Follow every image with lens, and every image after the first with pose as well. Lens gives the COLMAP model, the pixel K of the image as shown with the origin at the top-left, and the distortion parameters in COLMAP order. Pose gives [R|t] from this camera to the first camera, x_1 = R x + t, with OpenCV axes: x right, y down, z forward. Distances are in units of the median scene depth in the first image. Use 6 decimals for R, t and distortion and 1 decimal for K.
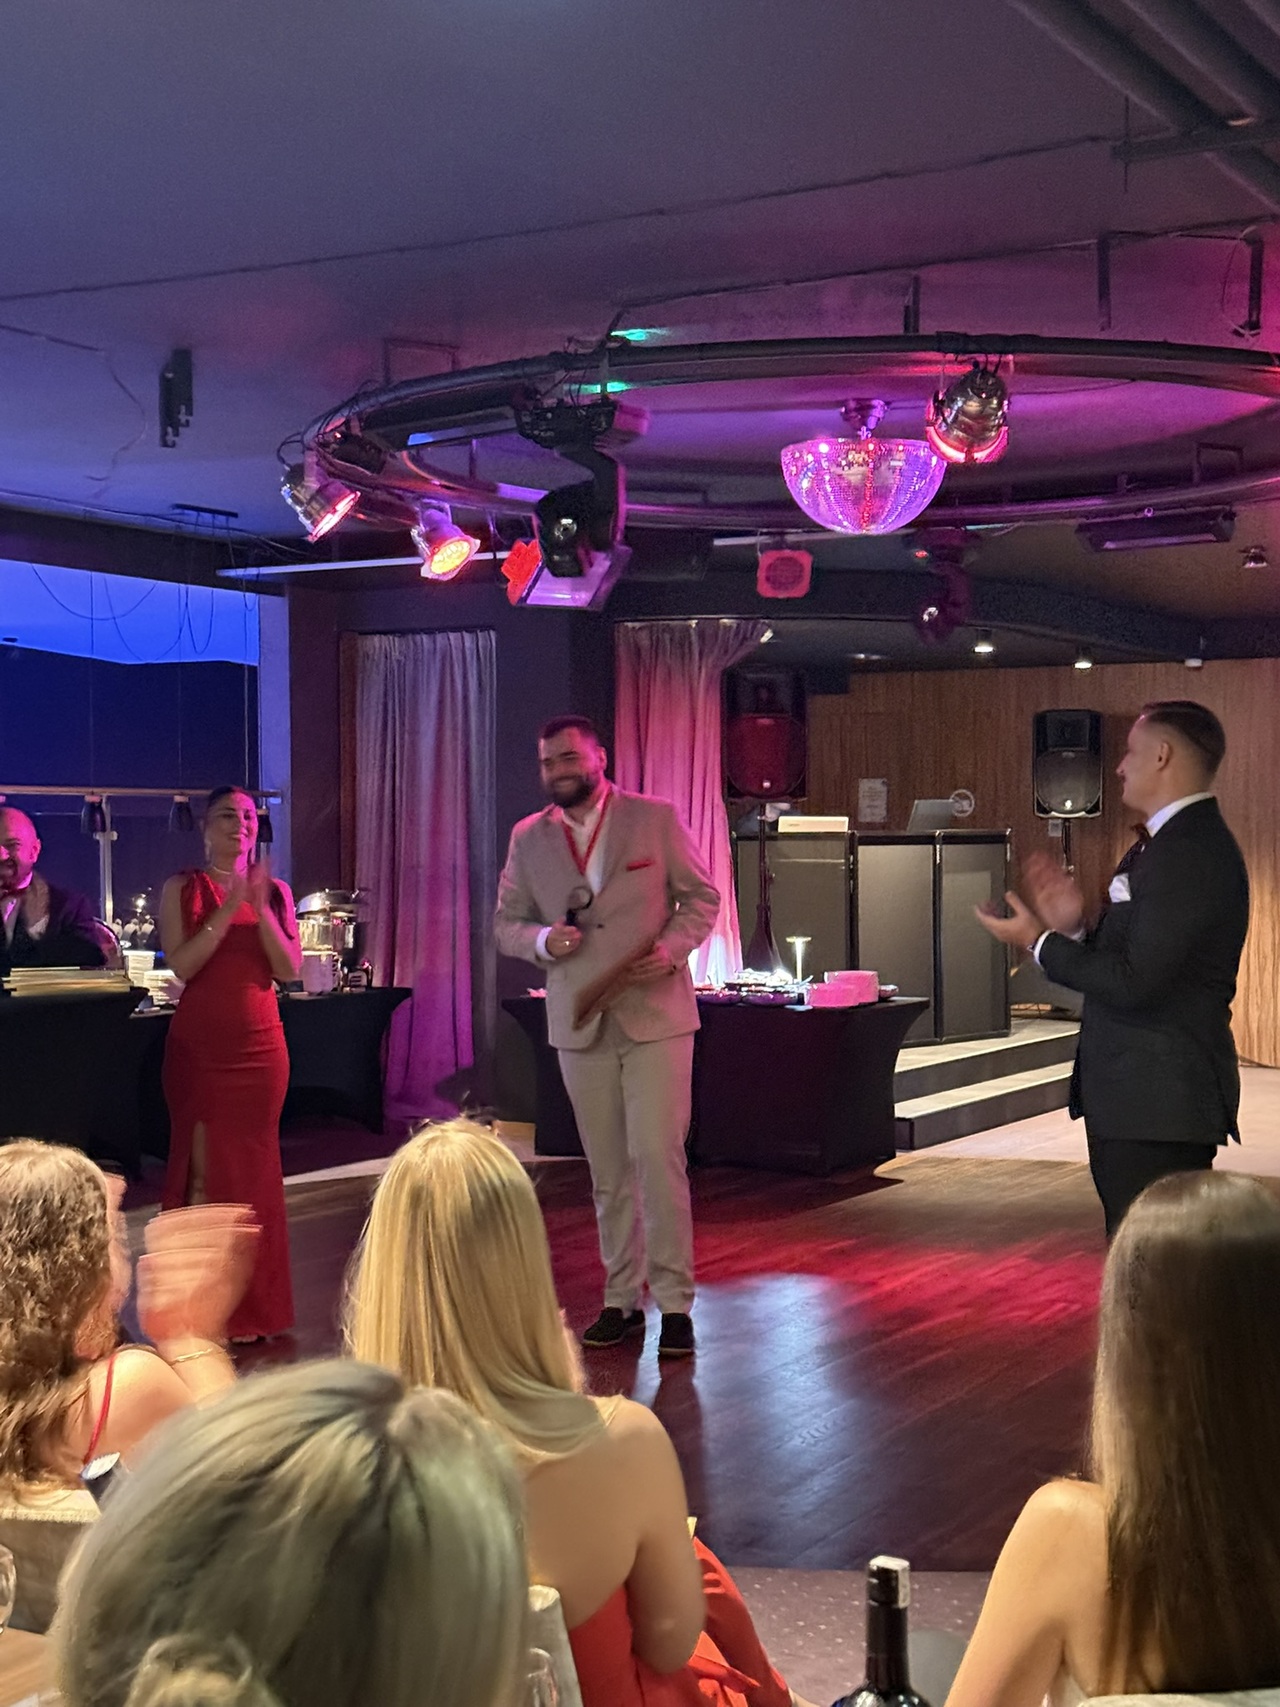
lens RADIAL K [[2367.0, 0, 640.0], [0, 2367.0, 853.5], [0, 0, 1]] dist [0.162849, -0.021807]
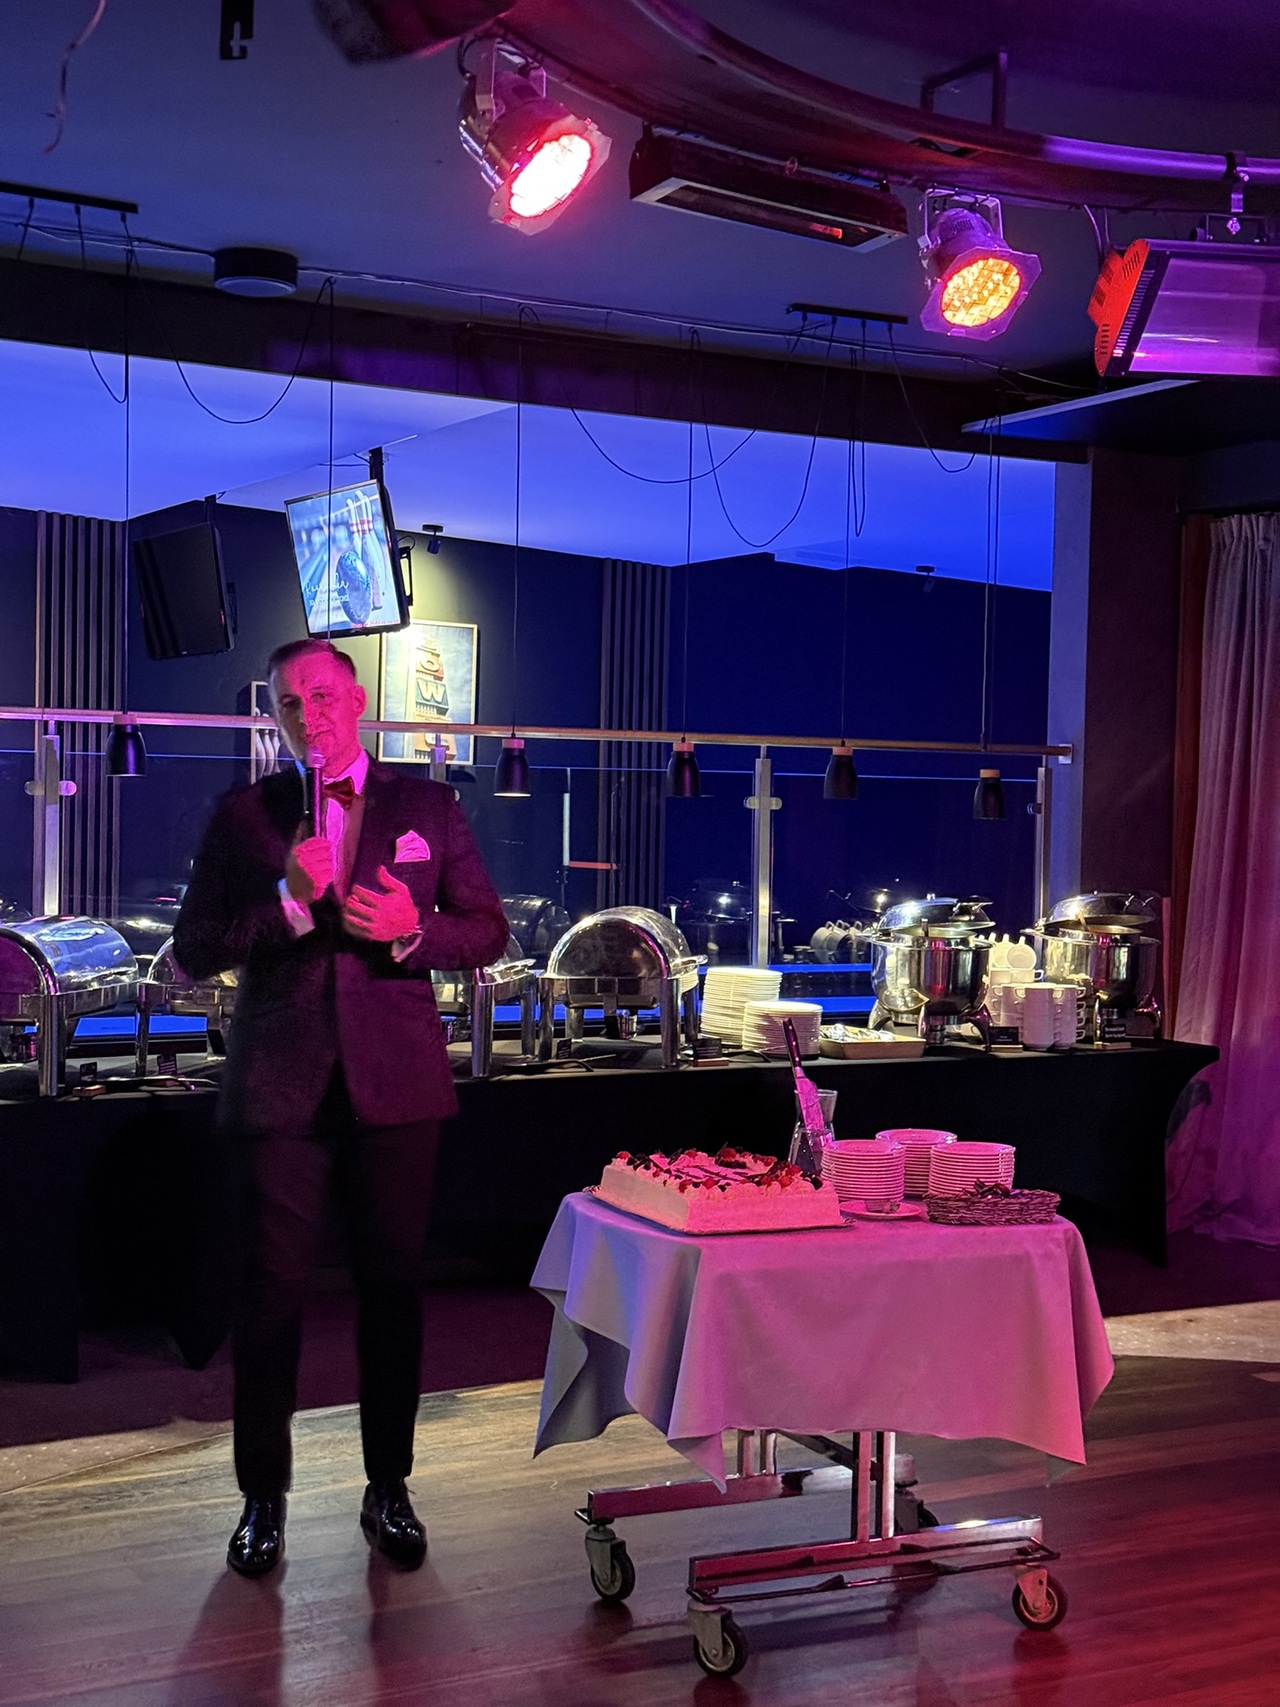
lens RADIAL K [[2336.0, 0, 640.0], [0, 2336.0, 853.5], [0, 0, 1]] dist [0.169788, 0.017464]
pose [[0.856318, 0.033627, -0.515353, 0.136791], [-0.029312, 0.999434, 0.016508, -0.003497], [0.515617, 0.000970, 0.856819, 0.496979]]
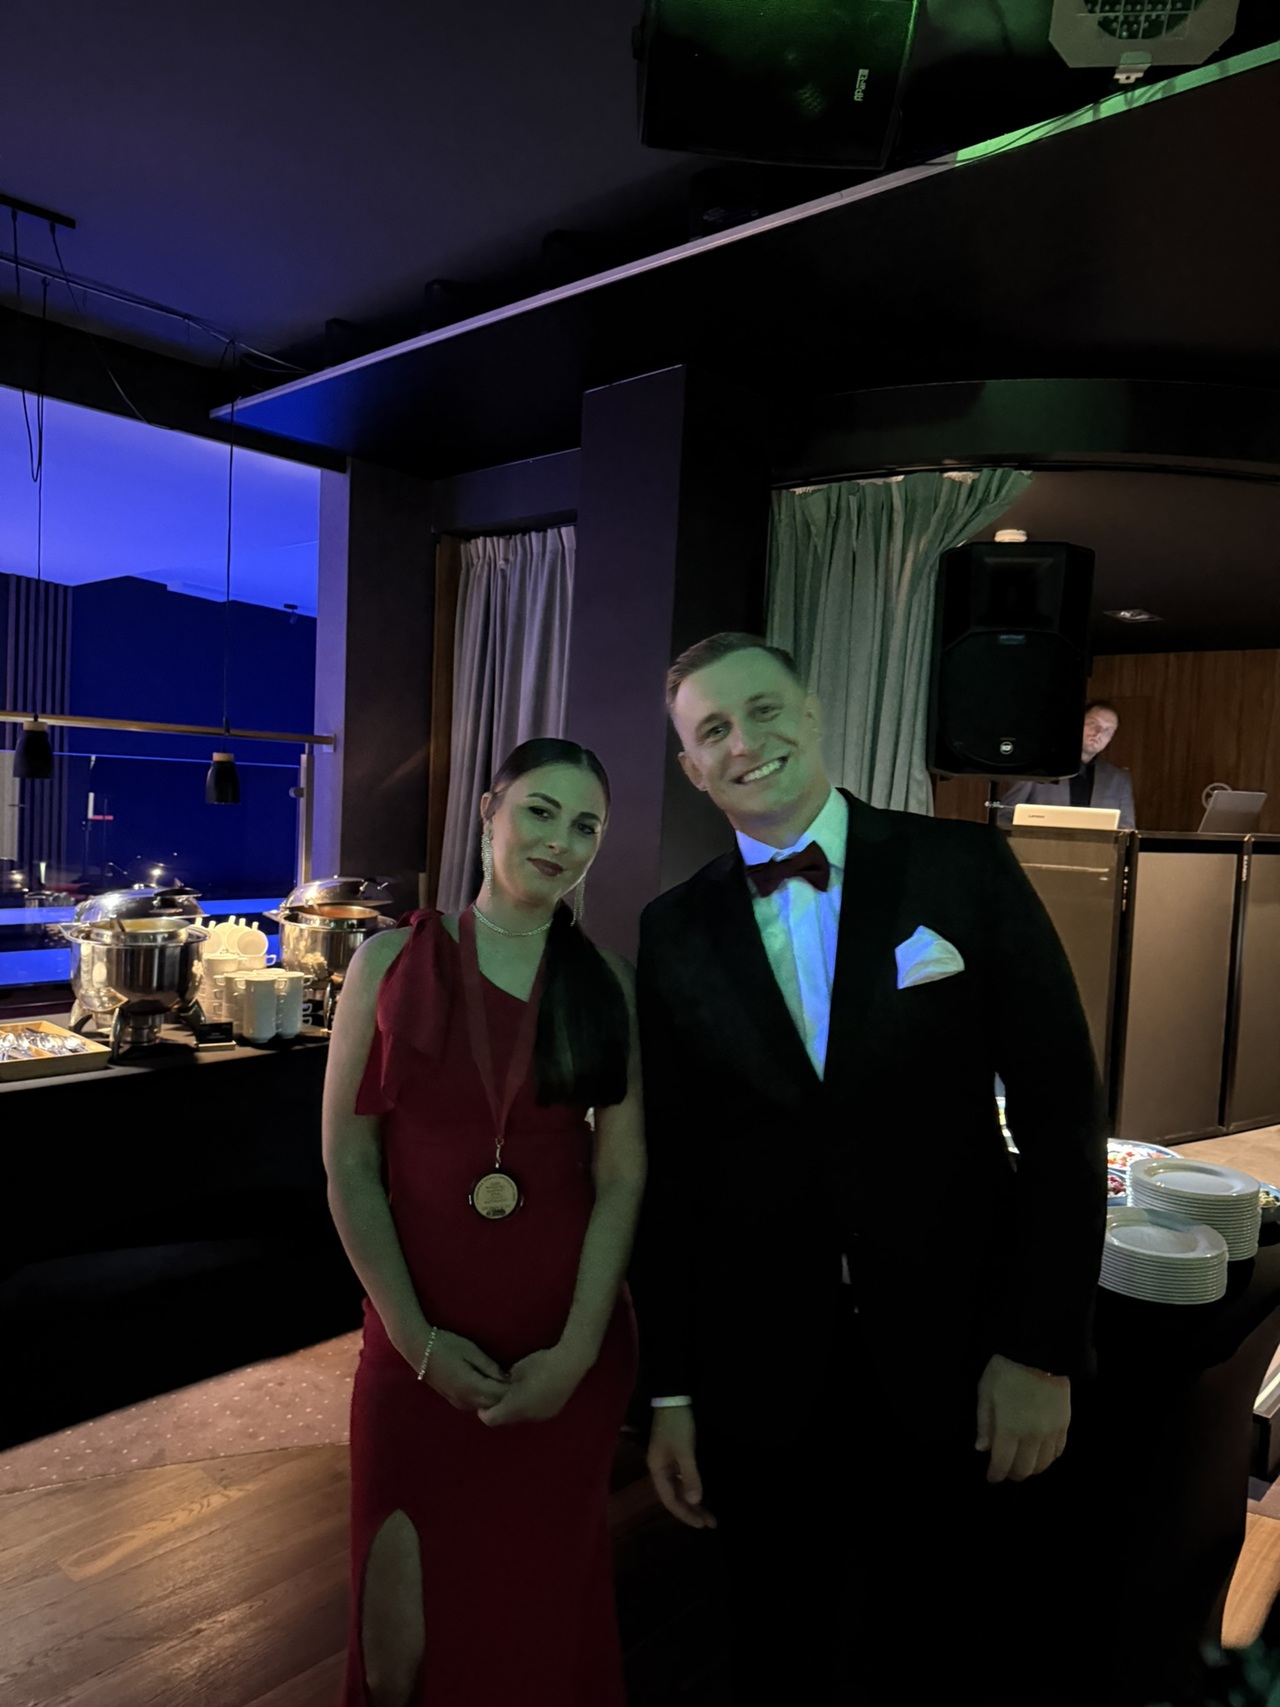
lens RADIAL K [[1215.5, 0, 640.0], [0, 1215.5, 853.5], [0, 0, 1]] dist [0.028179, -0.001159]
pose [[0.974104, 0.060437, -0.217871, 0.043506], [-0.052680, 0.997759, 0.041245, -0.014265], [0.219876, -0.028700, 0.975106, 0.919950]]
